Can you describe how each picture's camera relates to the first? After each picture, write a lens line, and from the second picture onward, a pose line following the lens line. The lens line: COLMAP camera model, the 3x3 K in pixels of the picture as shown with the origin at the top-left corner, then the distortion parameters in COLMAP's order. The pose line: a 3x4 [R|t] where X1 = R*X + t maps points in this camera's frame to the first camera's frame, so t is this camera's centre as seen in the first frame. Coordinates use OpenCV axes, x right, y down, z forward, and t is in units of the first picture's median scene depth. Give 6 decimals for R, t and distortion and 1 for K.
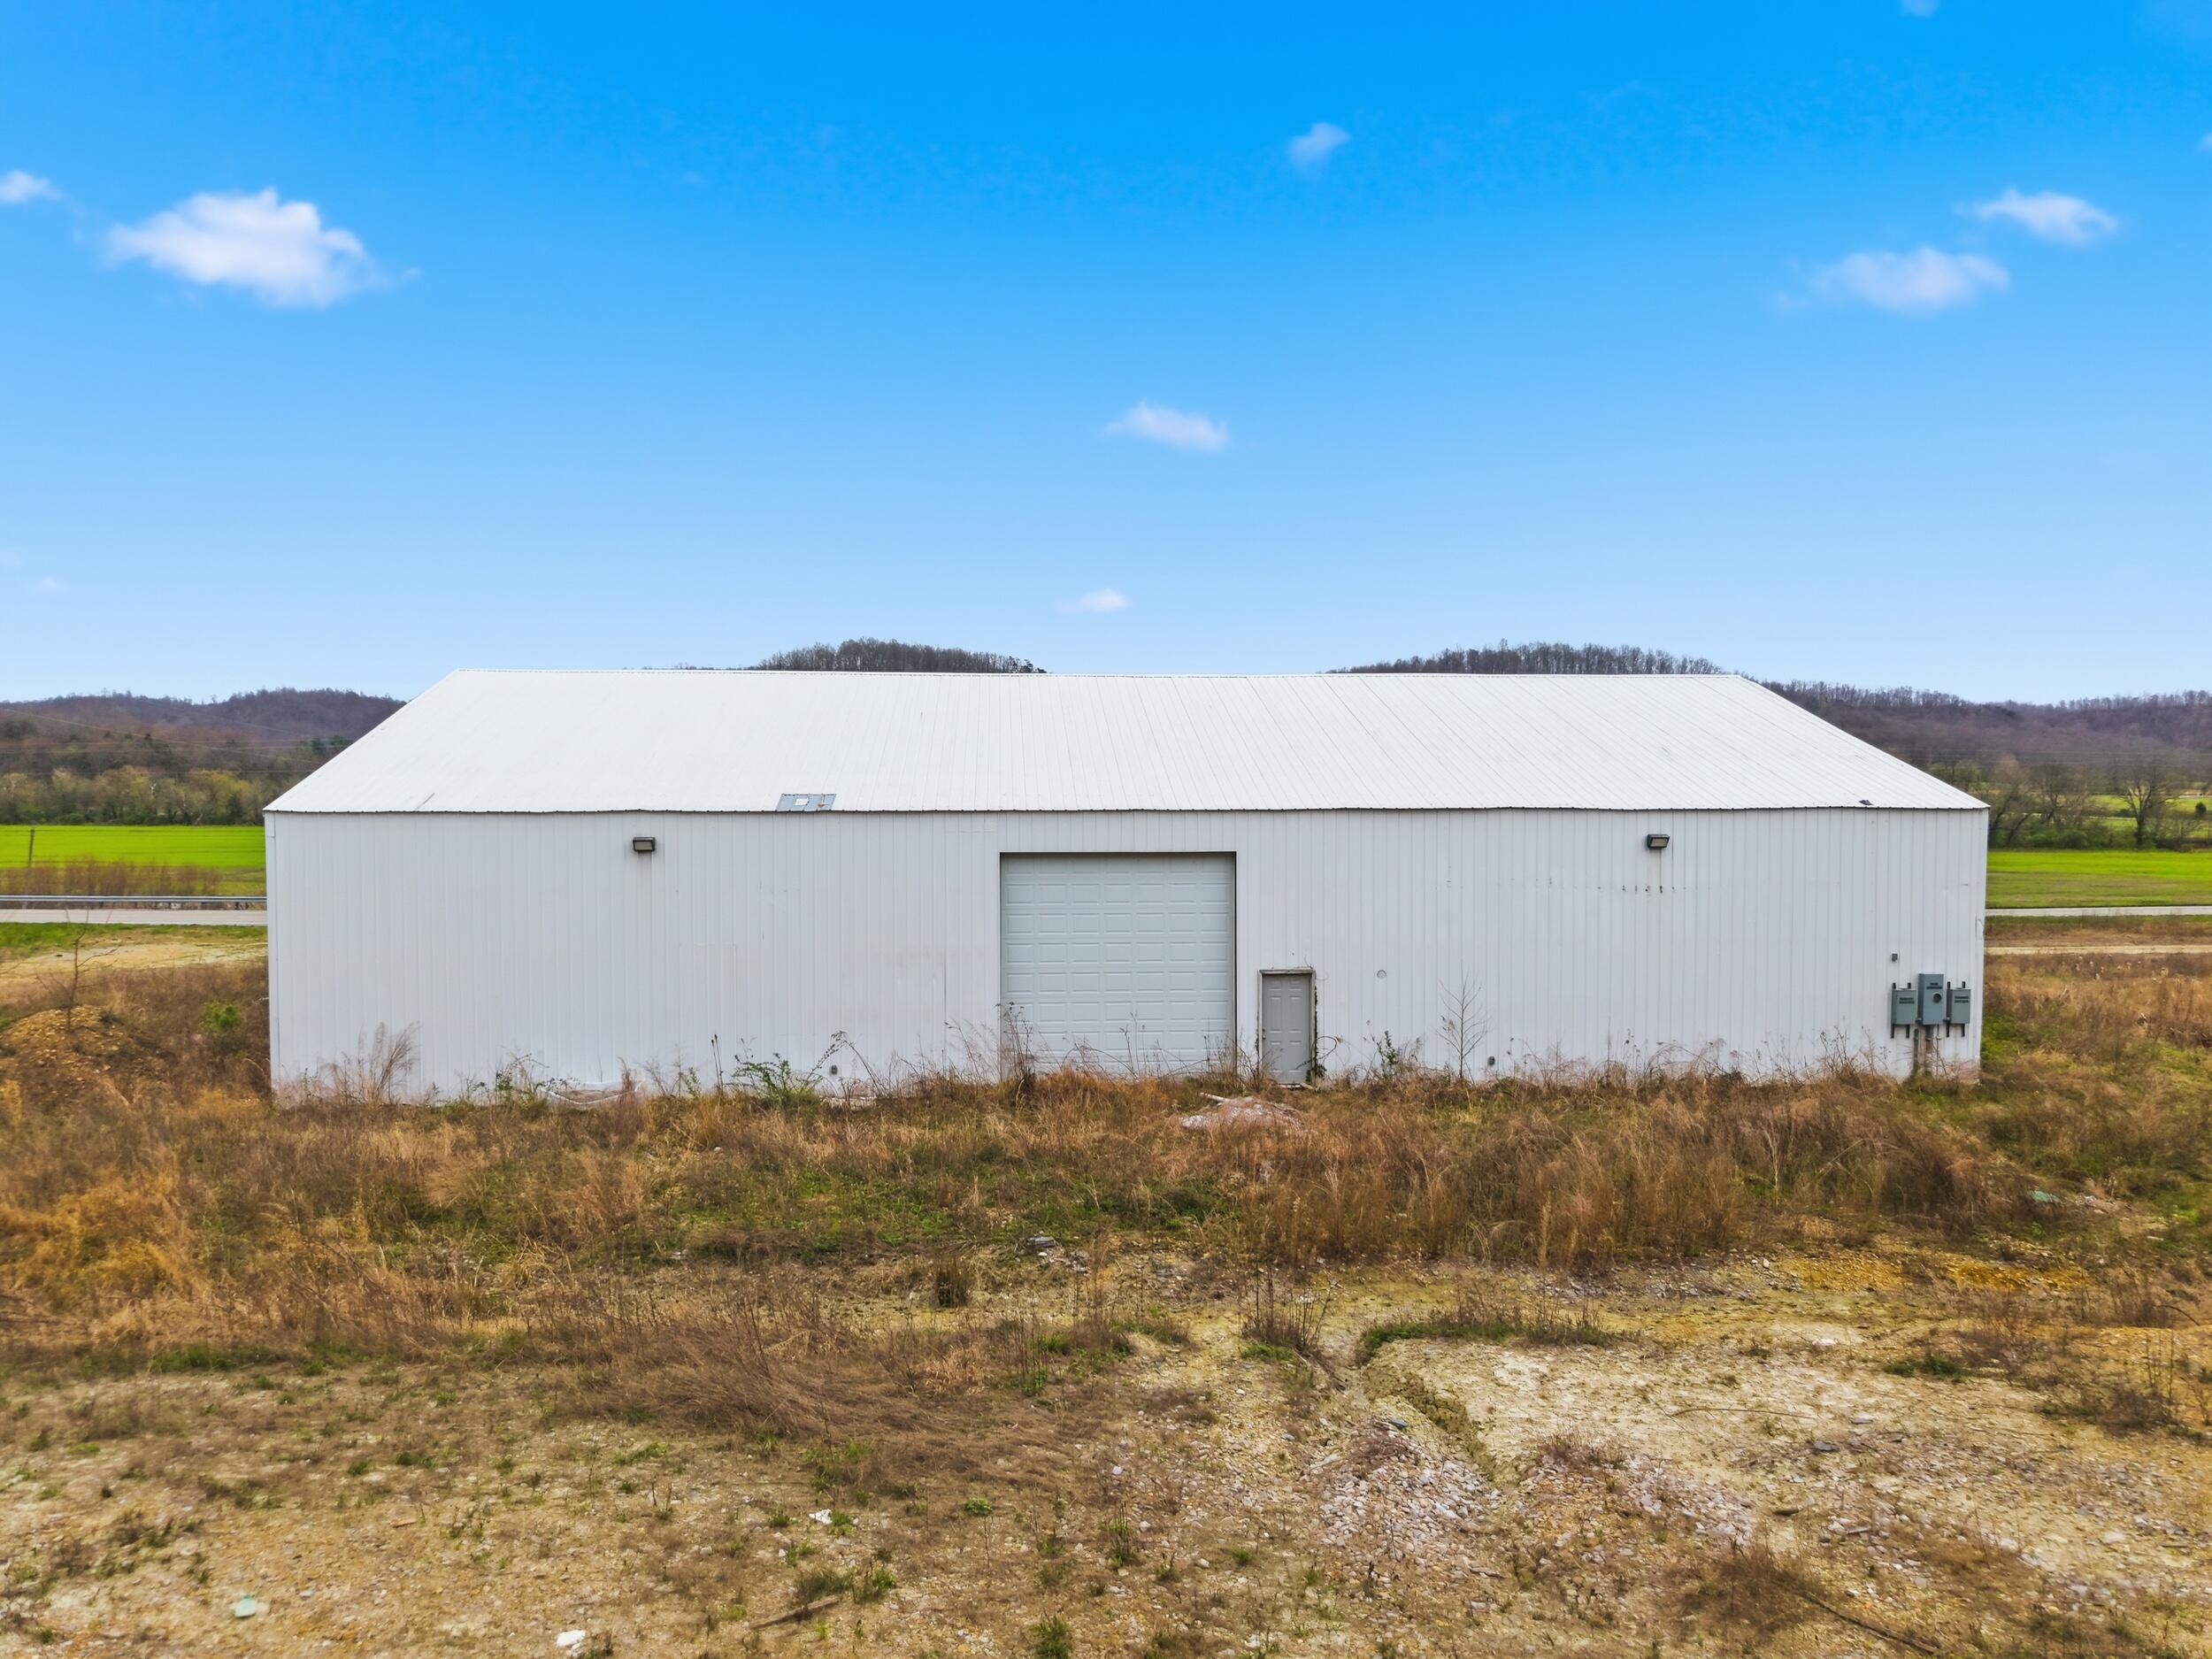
lens RADIAL K [[1515.8, 0, 1106.0], [0, 1515.8, 829.5], [0, 0, 1]] dist [0.006939, -0.006123]
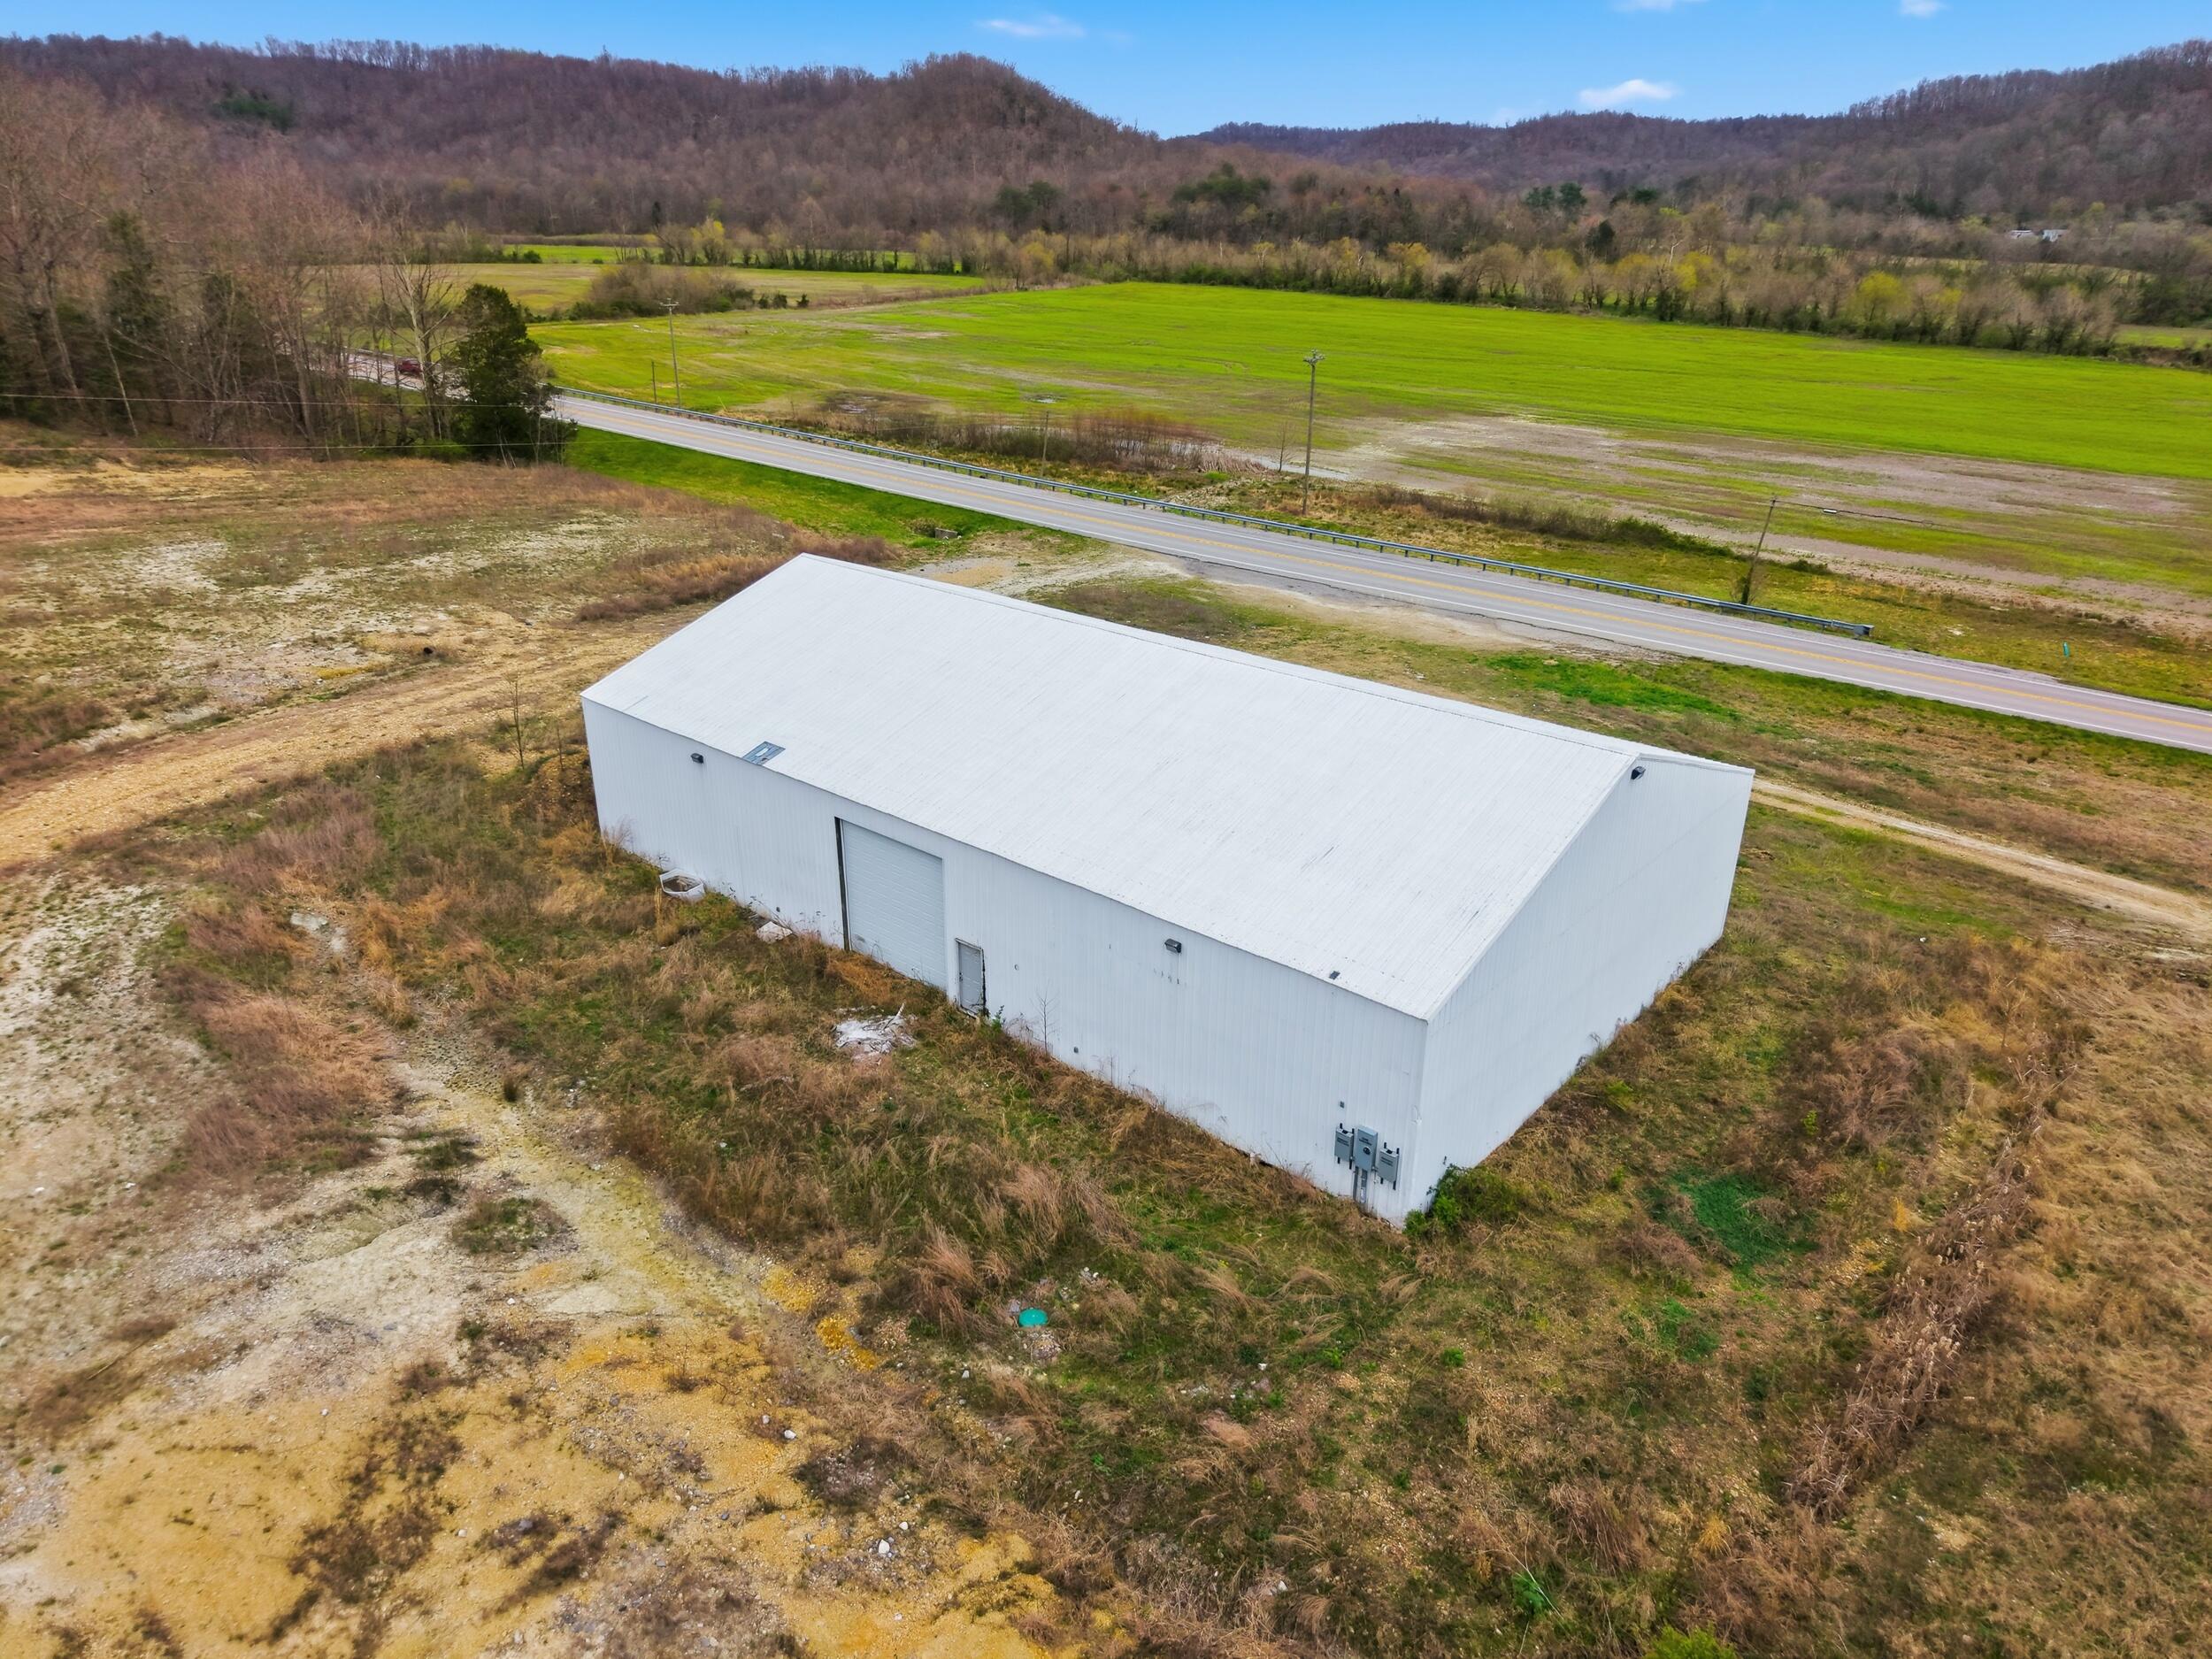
lens RADIAL K [[1515.8, 0, 1106.0], [0, 1515.8, 829.5], [0, 0, 1]] dist [0.006939, -0.006123]
pose [[0.690081, 0.291731, -0.662330, 1.099873], [-0.025949, 0.924544, 0.380190, -0.542973], [0.723266, -0.245175, 0.645581, 0.179761]]
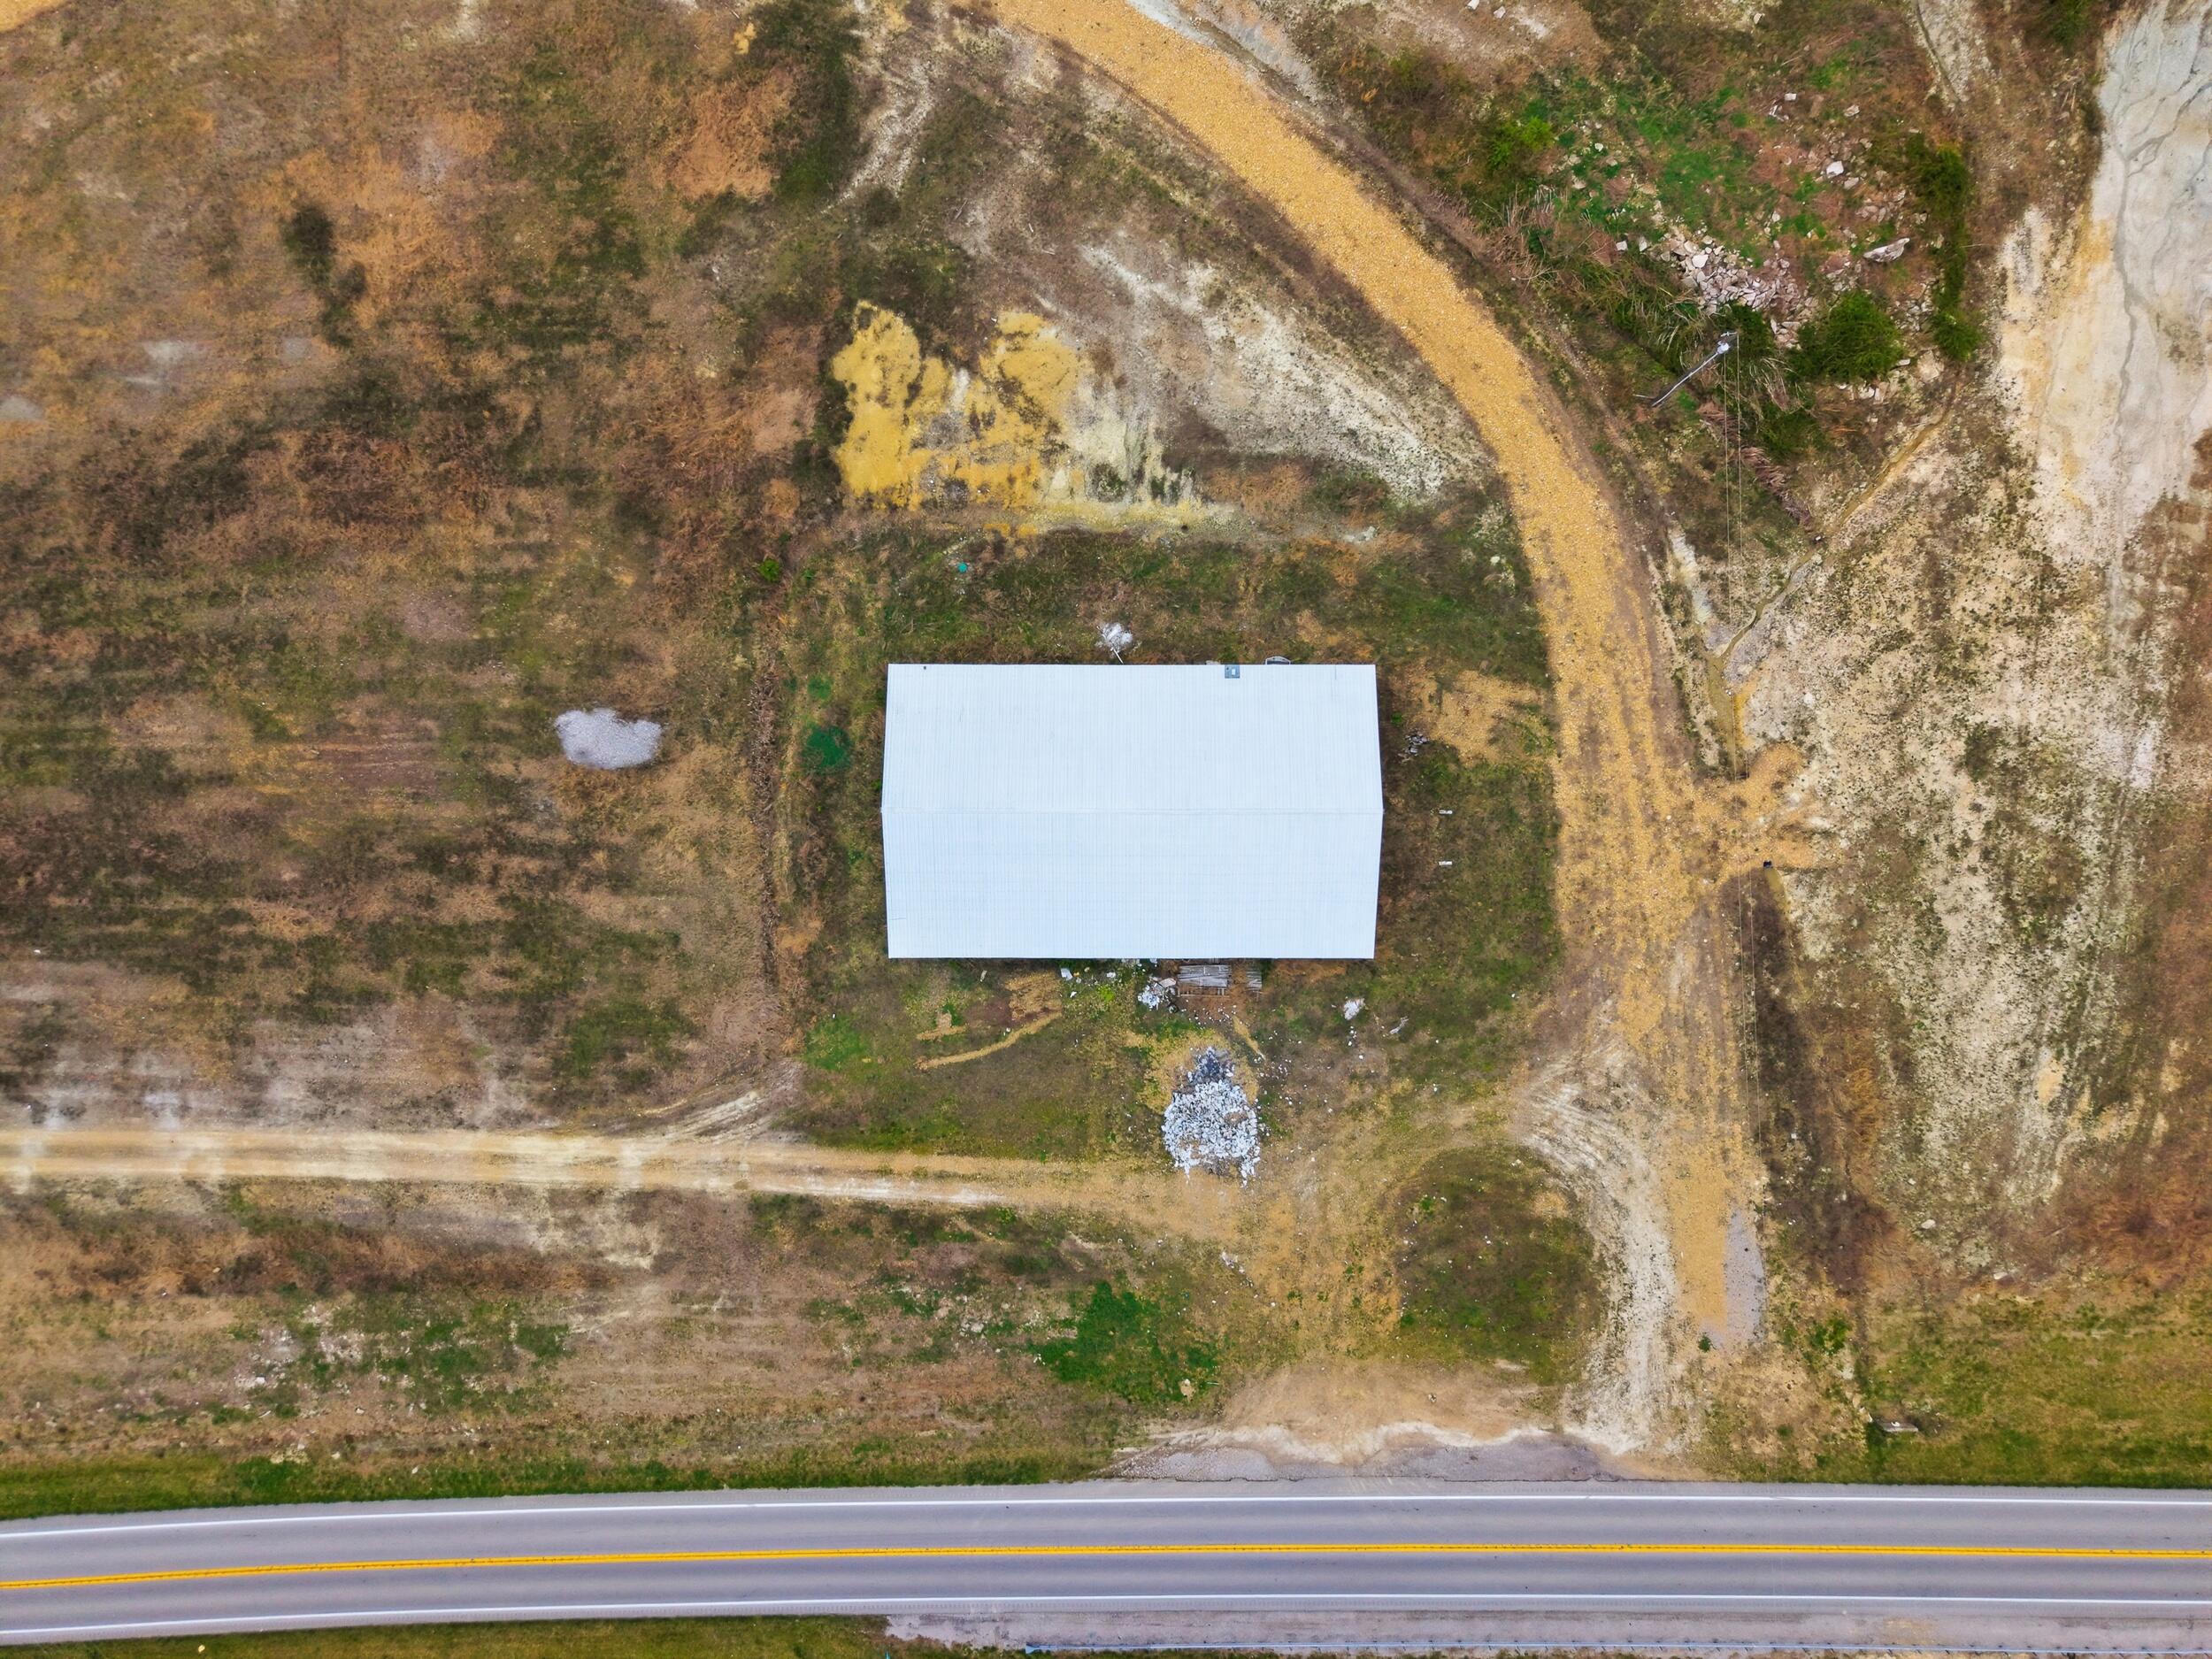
lens RADIAL K [[1515.8, 0, 1106.0], [0, 1515.8, 829.5], [0, 0, 1]] dist [0.006939, -0.006123]
pose [[-0.994080, -0.100768, 0.040642, -0.095963], [0.040043, 0.007964, 0.999166, -3.435037], [-0.101007, 0.994878, -0.003882, 1.352637]]
